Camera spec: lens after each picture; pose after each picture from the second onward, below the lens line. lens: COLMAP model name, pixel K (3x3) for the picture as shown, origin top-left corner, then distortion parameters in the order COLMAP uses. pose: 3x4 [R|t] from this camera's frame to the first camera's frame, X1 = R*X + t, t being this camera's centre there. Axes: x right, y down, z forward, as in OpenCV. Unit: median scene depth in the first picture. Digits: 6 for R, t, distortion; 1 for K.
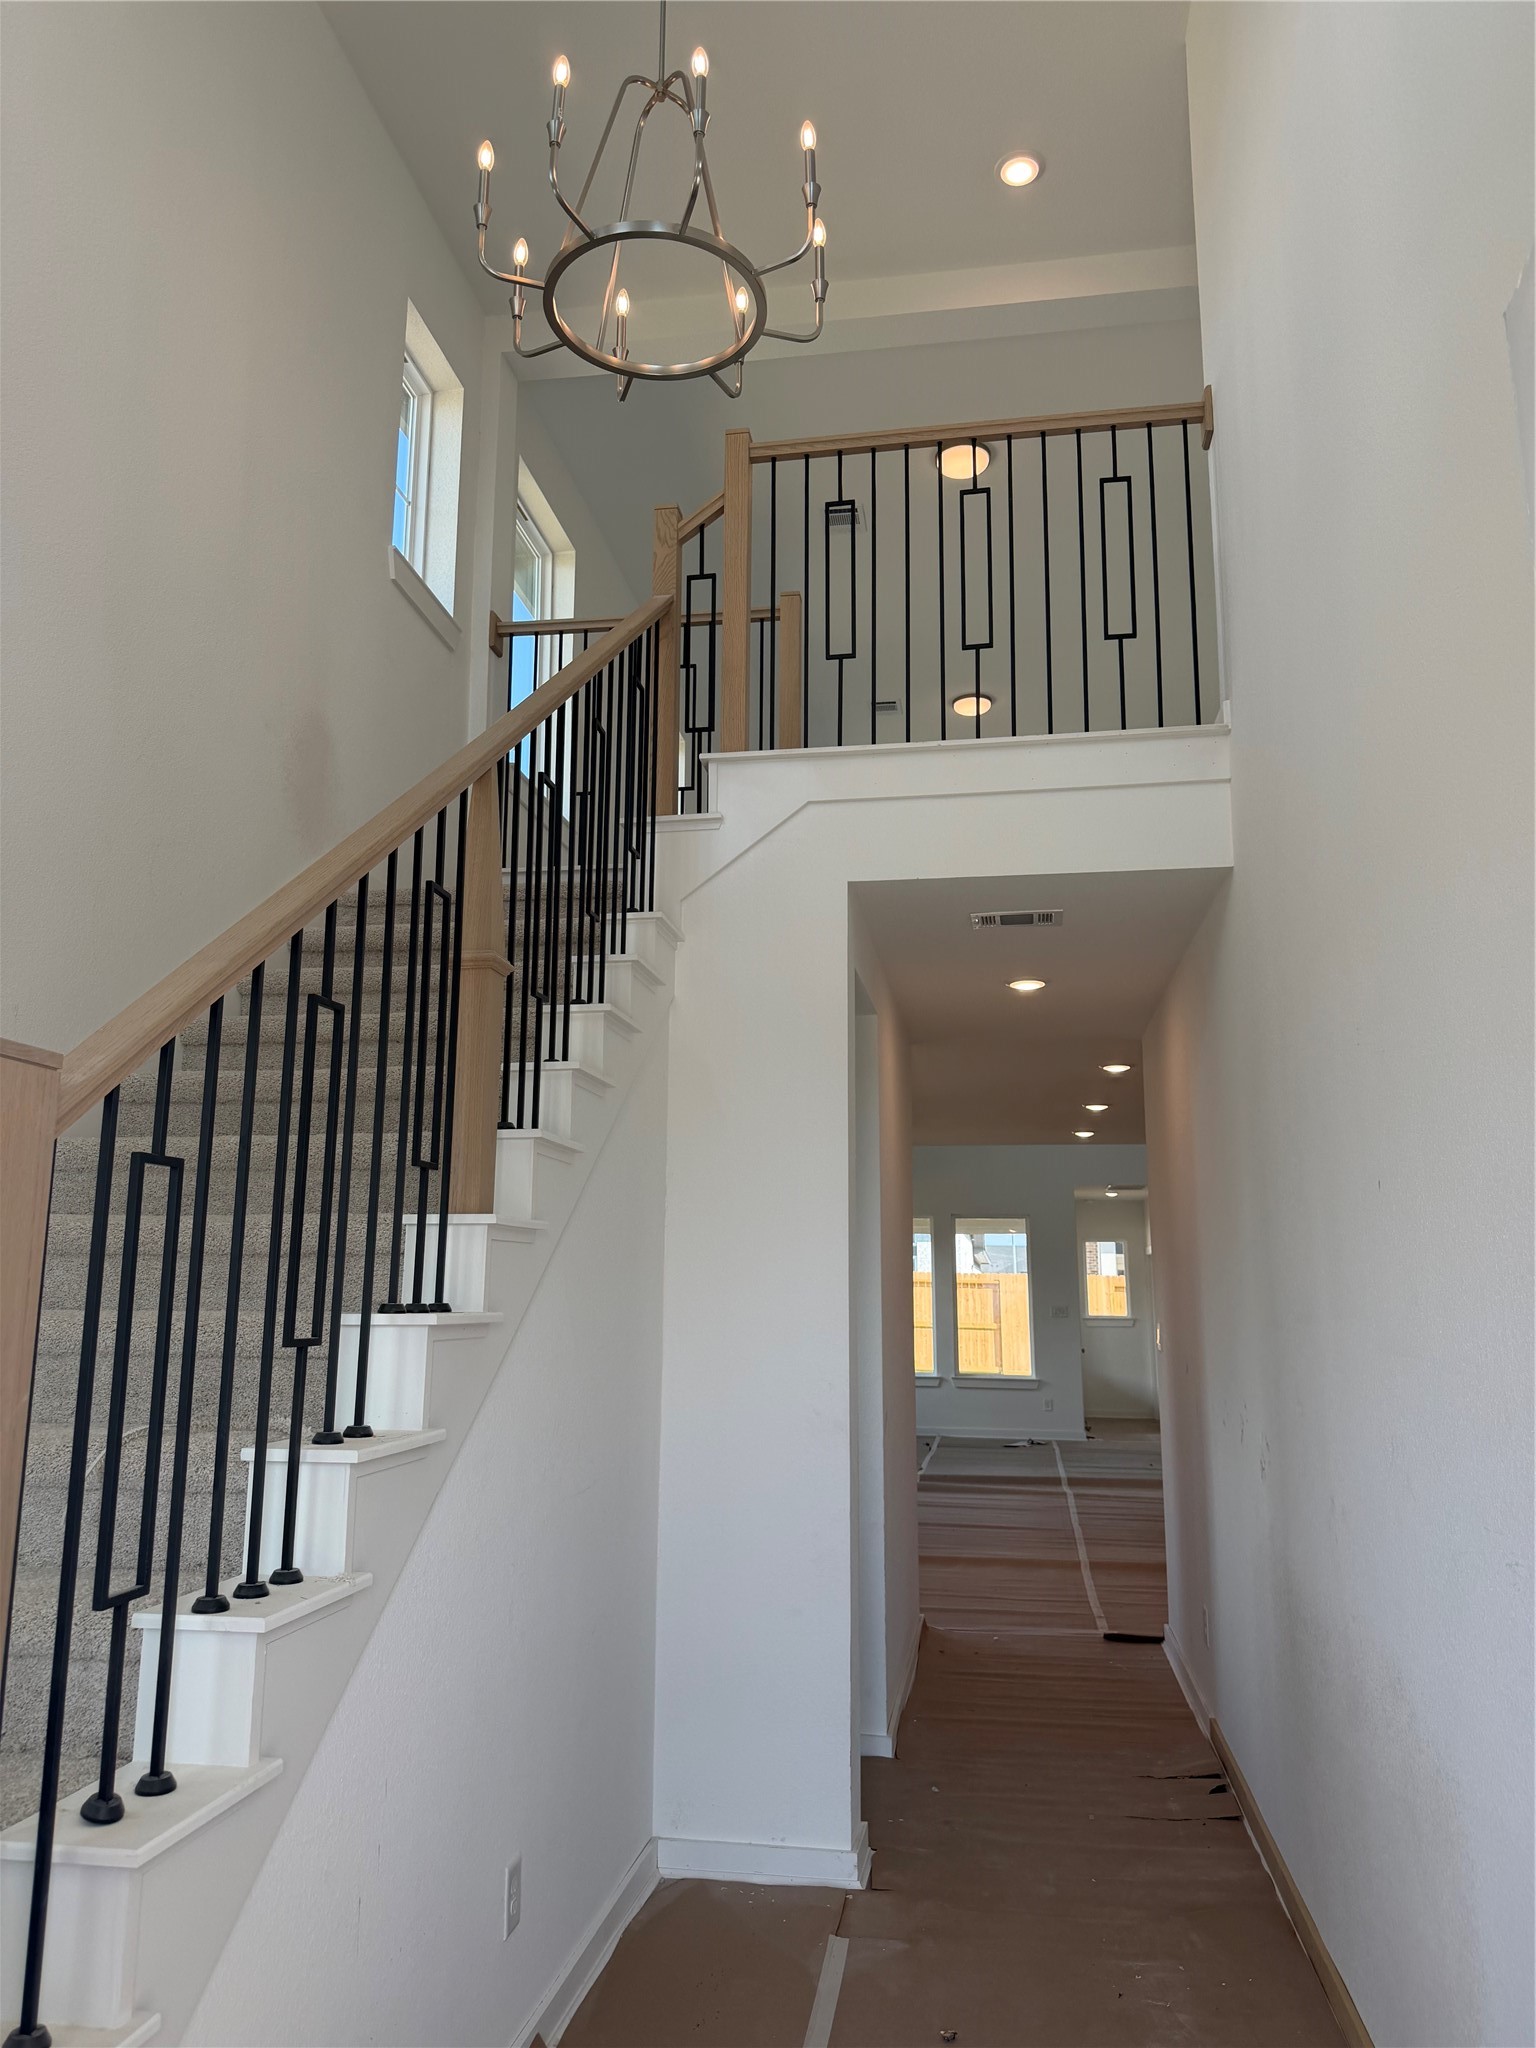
lens RADIAL K [[1448.8, 0, 768.0], [0, 1448.8, 1024.0], [0, 0, 1]] dist [0.308829, 0.000018]
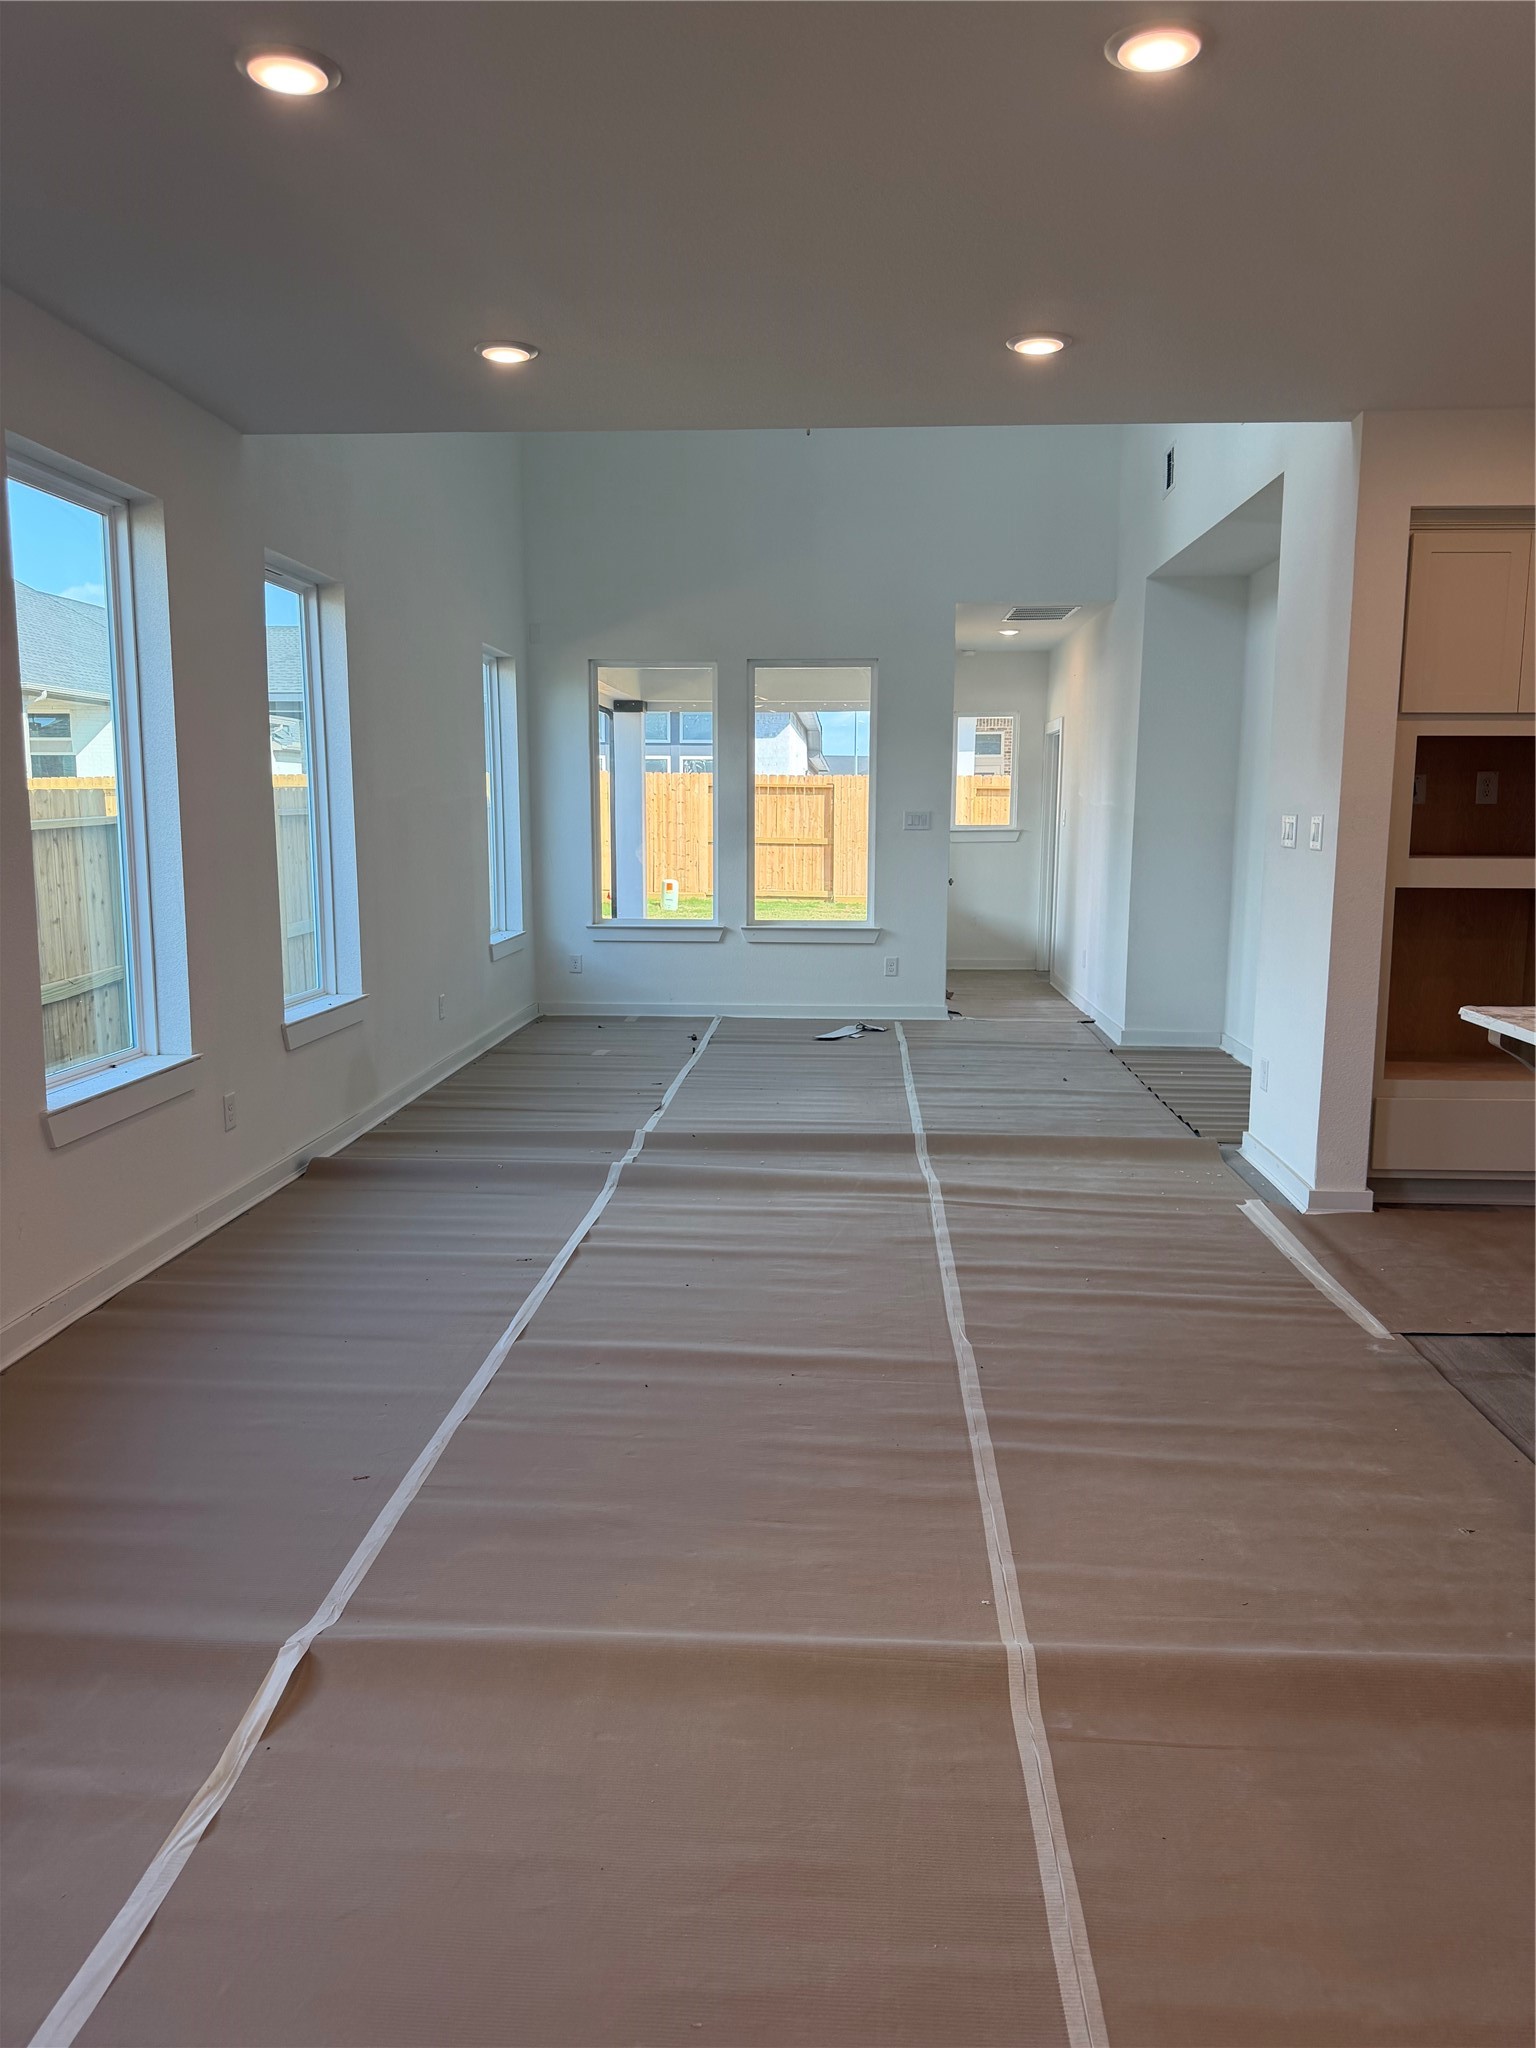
lens RADIAL K [[1446.6, 0, 768.0], [0, 1446.6, 1024.0], [0, 0, 1]] dist [0.004729, 0.000683]
pose [[0.994638, -0.011652, 0.102763, 0.073159], [-0.022150, 0.946575, 0.321723, 0.084531], [-0.101022, -0.322274, 0.941241, 0.426894]]
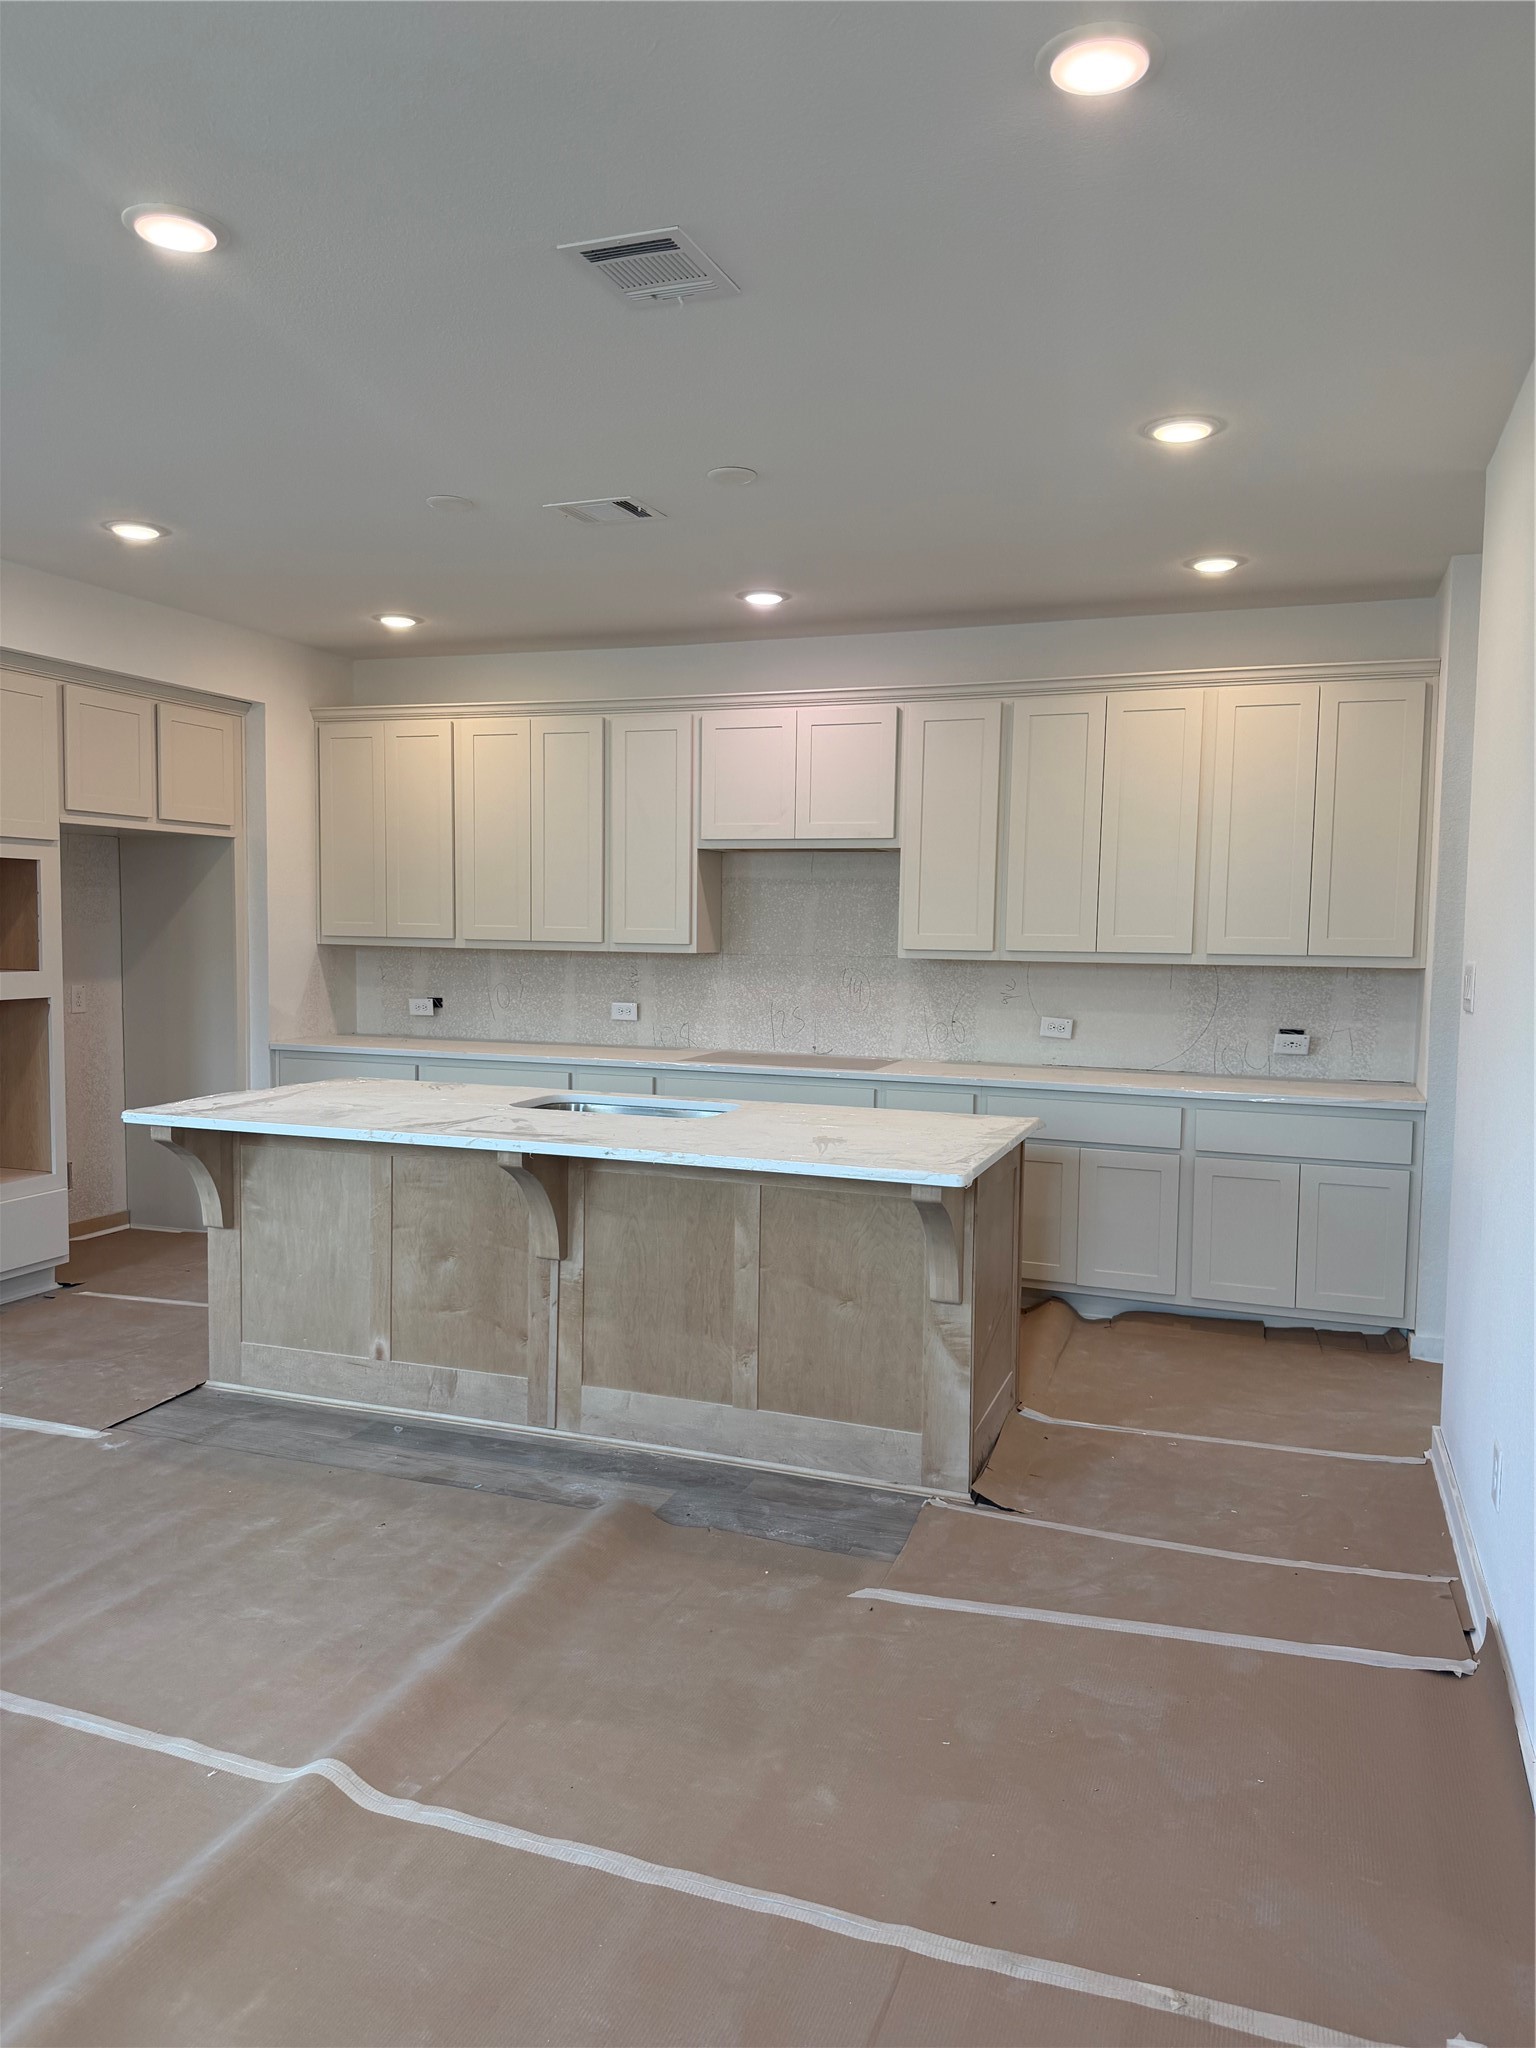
lens RADIAL K [[1446.6, 0, 768.0], [0, 1446.6, 1024.0], [0, 0, 1]] dist [0.004729, 0.000683]
pose [[0.185360, -0.067586, 0.980344, -0.032164], [-0.191220, 0.976081, 0.103448, 0.092757], [-0.963886, -0.206637, 0.168002, 0.496295]]
